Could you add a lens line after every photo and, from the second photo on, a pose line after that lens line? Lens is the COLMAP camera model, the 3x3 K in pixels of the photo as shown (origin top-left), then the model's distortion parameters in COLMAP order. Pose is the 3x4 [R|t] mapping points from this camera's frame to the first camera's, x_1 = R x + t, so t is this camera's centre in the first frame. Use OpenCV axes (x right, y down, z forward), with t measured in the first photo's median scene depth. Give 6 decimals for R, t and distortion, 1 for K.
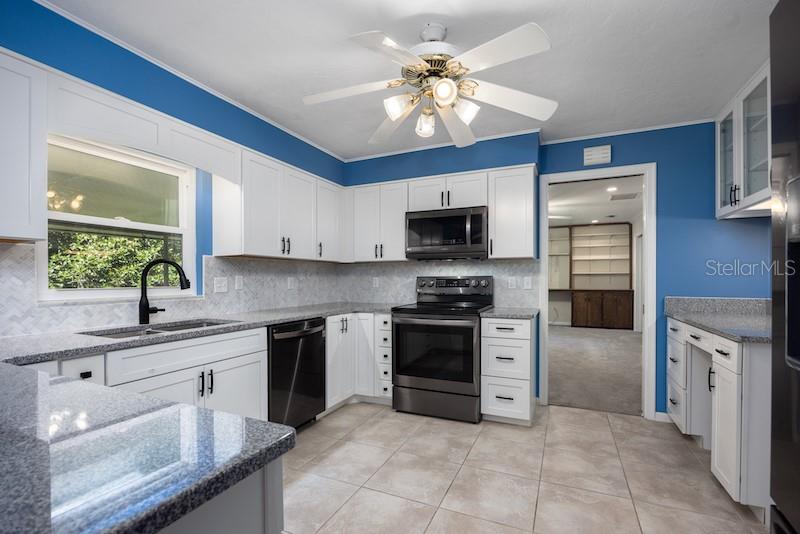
lens RADIAL K [[364.4, 0, 404.6], [0, 364.4, 279.4], [0, 0, 1]] dist [-0.000139, -0.000011]
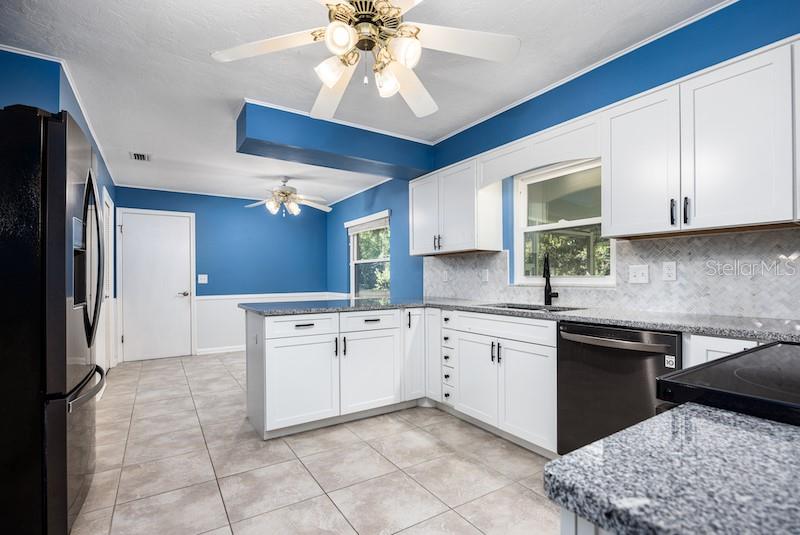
lens RADIAL K [[379.0, 0, 401.5], [0, 379.0, 277.7], [0, 0, 1]] dist [-0.000791, -0.000078]
pose [[-0.543738, 0.002504, -0.839251, 0.622868], [0.002774, 0.999995, 0.001186, 0.024828], [0.839251, -0.001683, -0.543742, 1.255827]]
